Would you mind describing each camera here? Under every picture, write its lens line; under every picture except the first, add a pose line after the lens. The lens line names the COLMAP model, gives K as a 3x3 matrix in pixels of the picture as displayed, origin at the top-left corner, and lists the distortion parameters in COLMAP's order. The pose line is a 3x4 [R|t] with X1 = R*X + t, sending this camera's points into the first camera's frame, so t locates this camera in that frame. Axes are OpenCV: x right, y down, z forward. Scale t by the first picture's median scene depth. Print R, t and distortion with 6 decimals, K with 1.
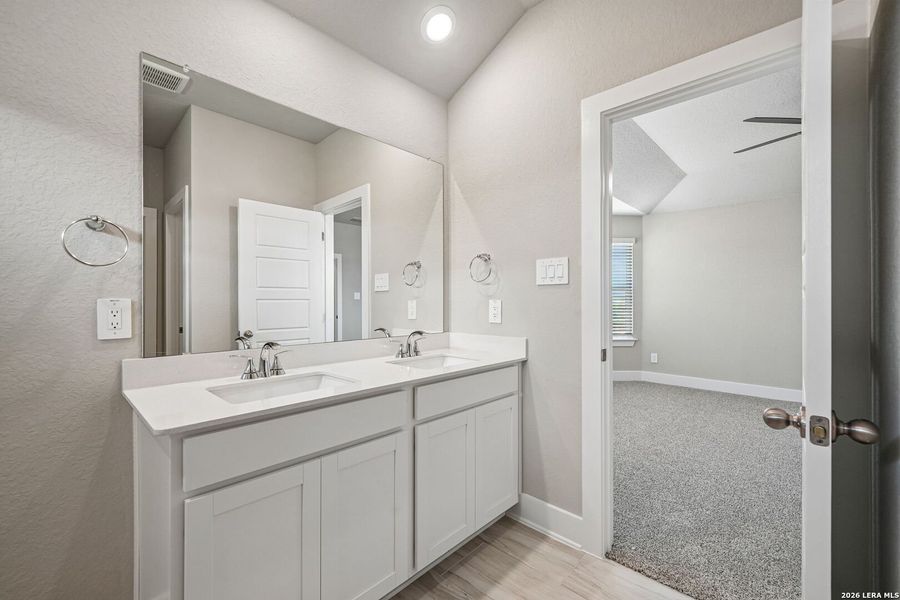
lens RADIAL K [[376.9, 0, 450.0], [0, 376.9, 300.0], [0, 0, 1]] dist [-0.000503, 0.000349]
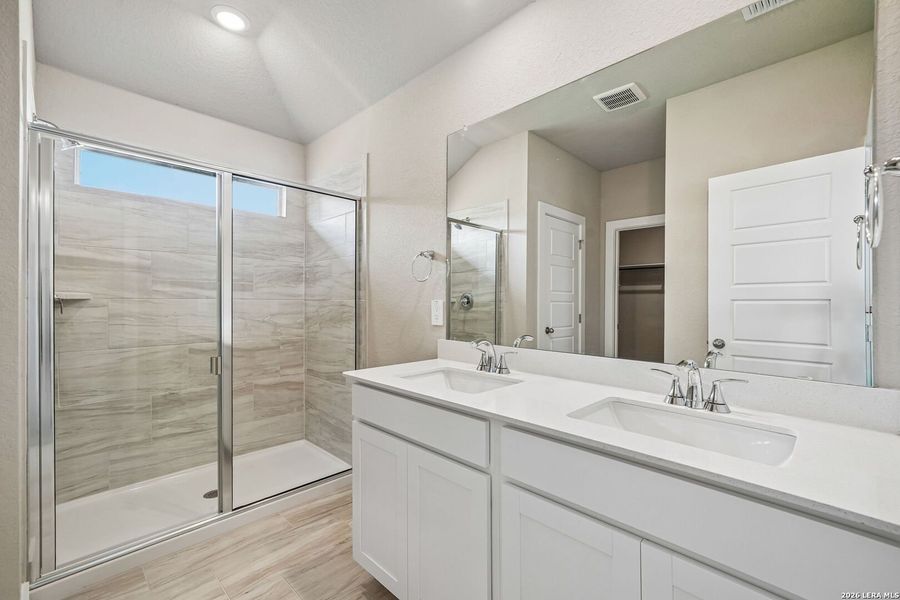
lens RADIAL K [[376.9, 0, 450.0], [0, 376.9, 300.0], [0, 0, 1]] dist [-0.000503, 0.000349]
pose [[-0.031295, -0.003184, -0.999505, 0.636972], [0.001736, 0.999993, -0.003240, 0.000126], [0.999509, -0.001836, -0.031289, 0.979078]]
